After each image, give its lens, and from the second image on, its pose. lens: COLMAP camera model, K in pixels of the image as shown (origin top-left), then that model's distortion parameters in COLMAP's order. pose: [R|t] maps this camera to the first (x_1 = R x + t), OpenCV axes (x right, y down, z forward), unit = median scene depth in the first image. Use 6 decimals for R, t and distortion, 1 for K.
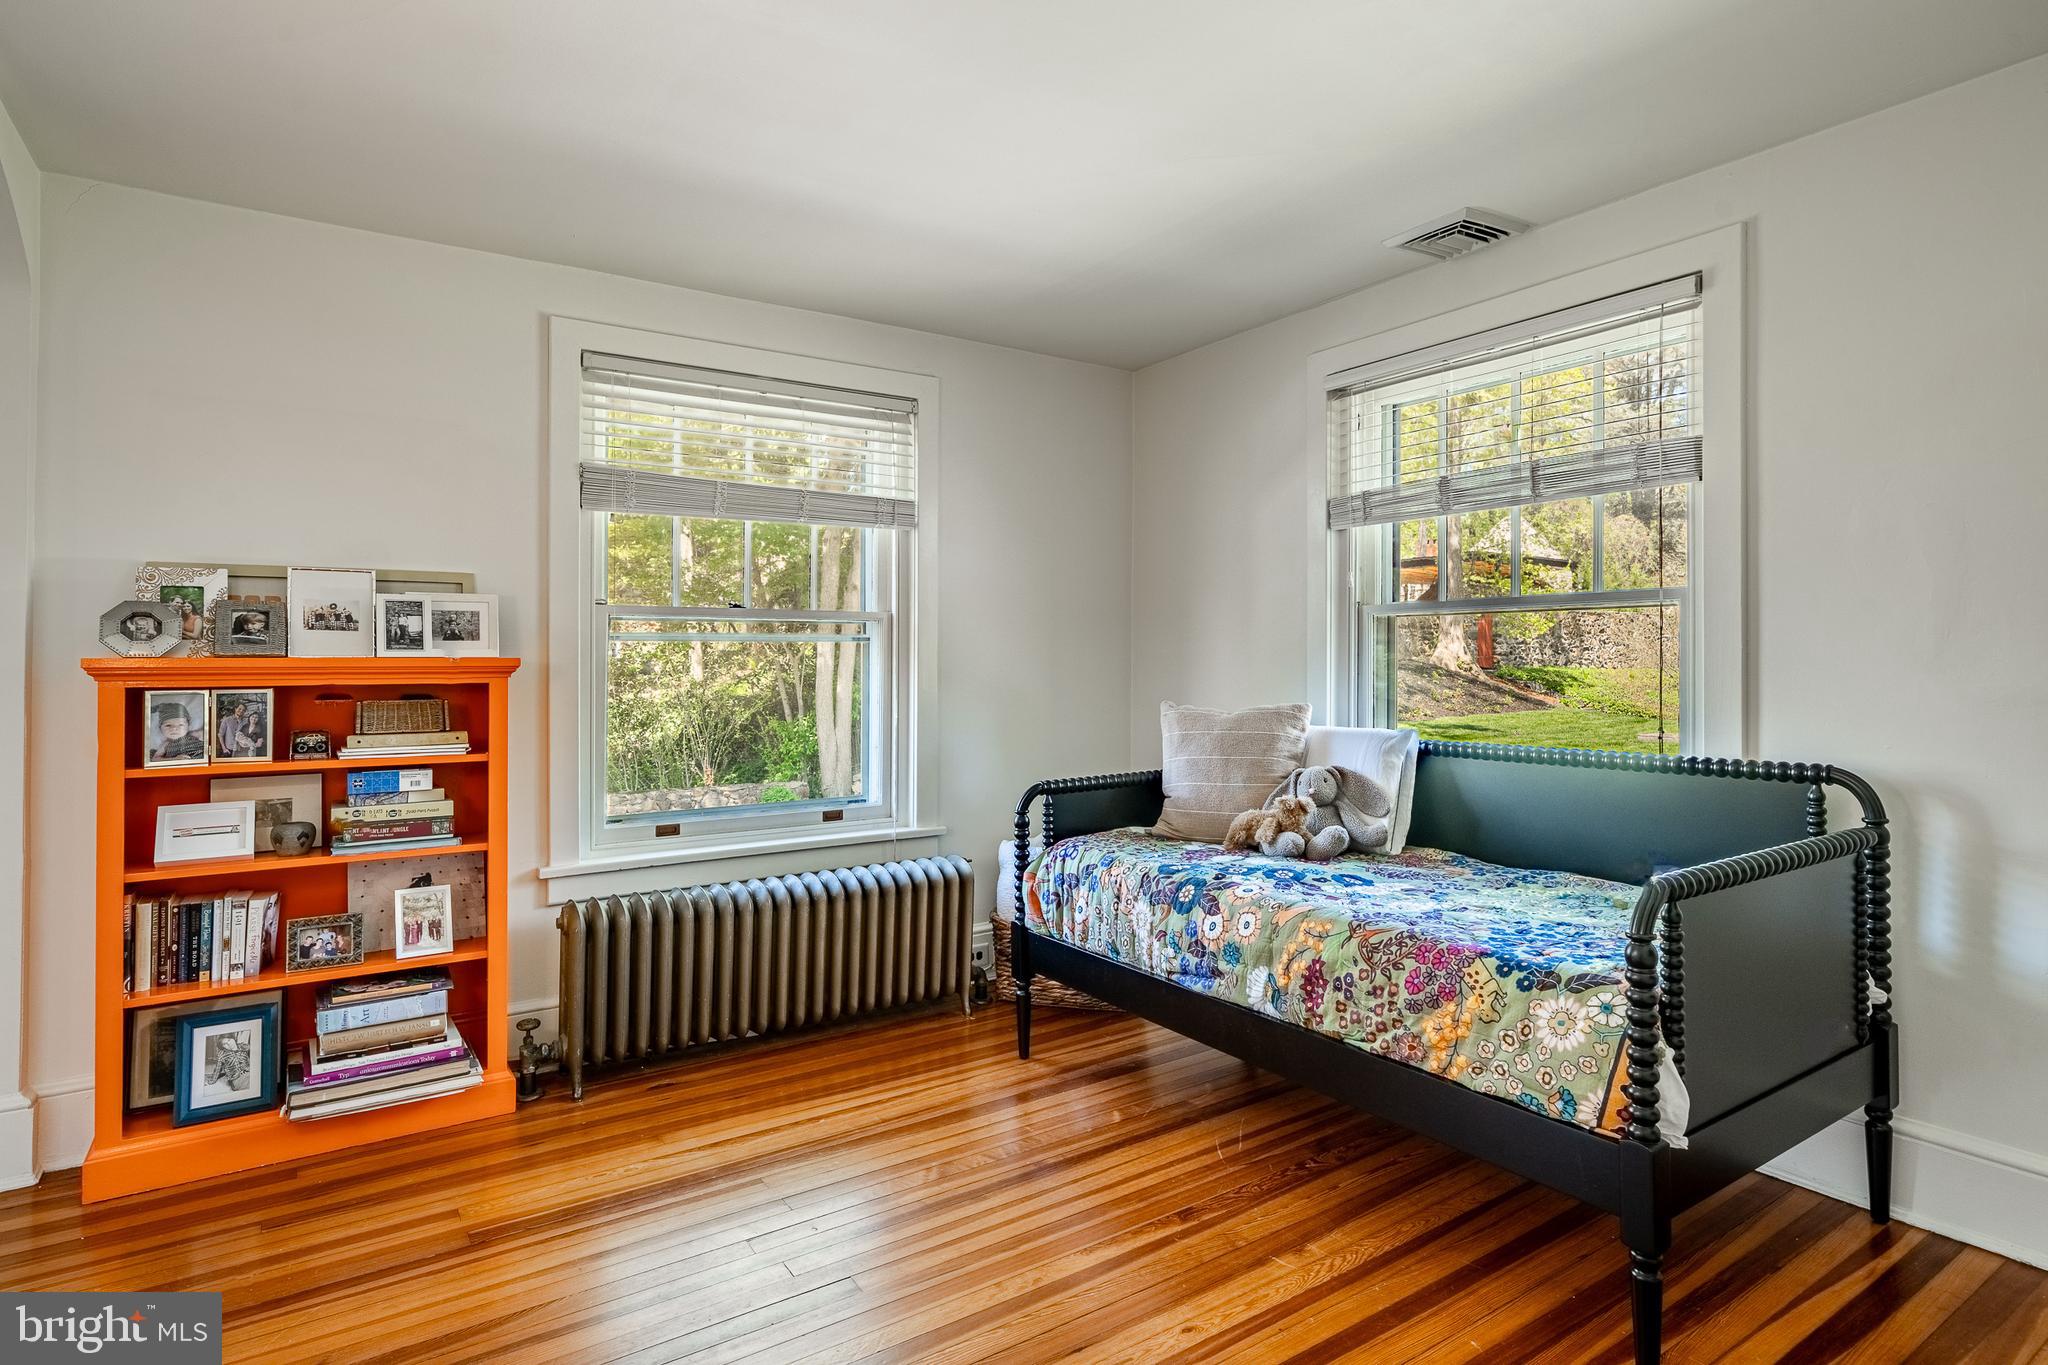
lens RADIAL K [[1083.1, 0, 1015.5], [0, 1083.1, 646.6], [0, 0, 1]] dist [-0.005965, 0.000637]
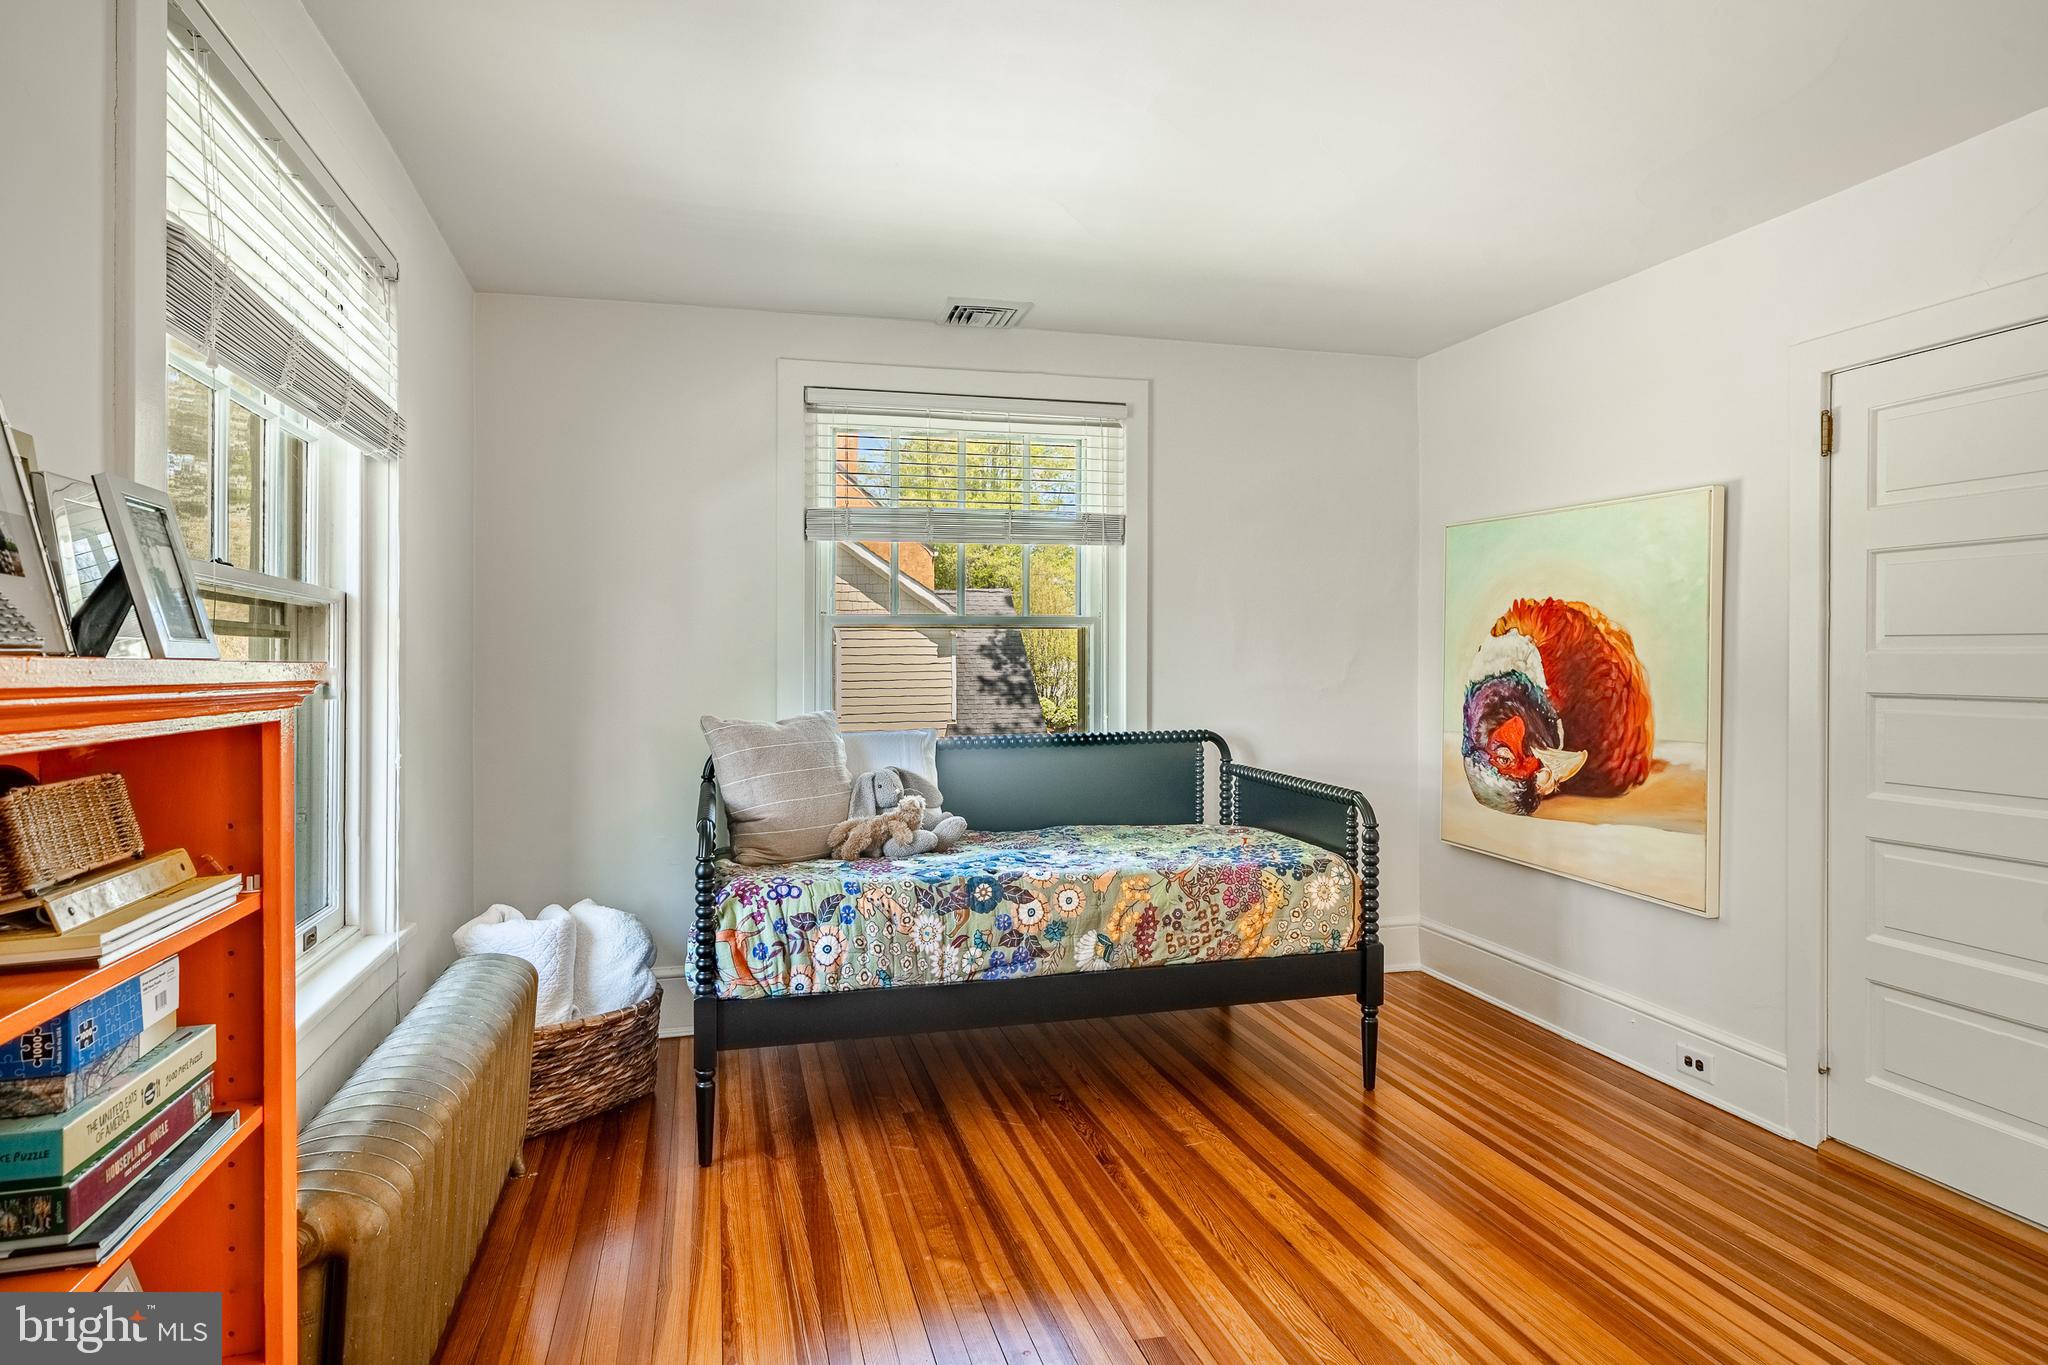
lens RADIAL K [[1117.3, 0, 1018.8], [0, 1117.3, 675.0], [0, 0, 1]] dist [-0.001383, 0.000243]
pose [[0.326291, -0.006350, 0.945248, -0.914157], [-0.006812, 0.999936, 0.009069, 0.011107], [-0.945245, -0.009398, 0.326227, 0.675788]]
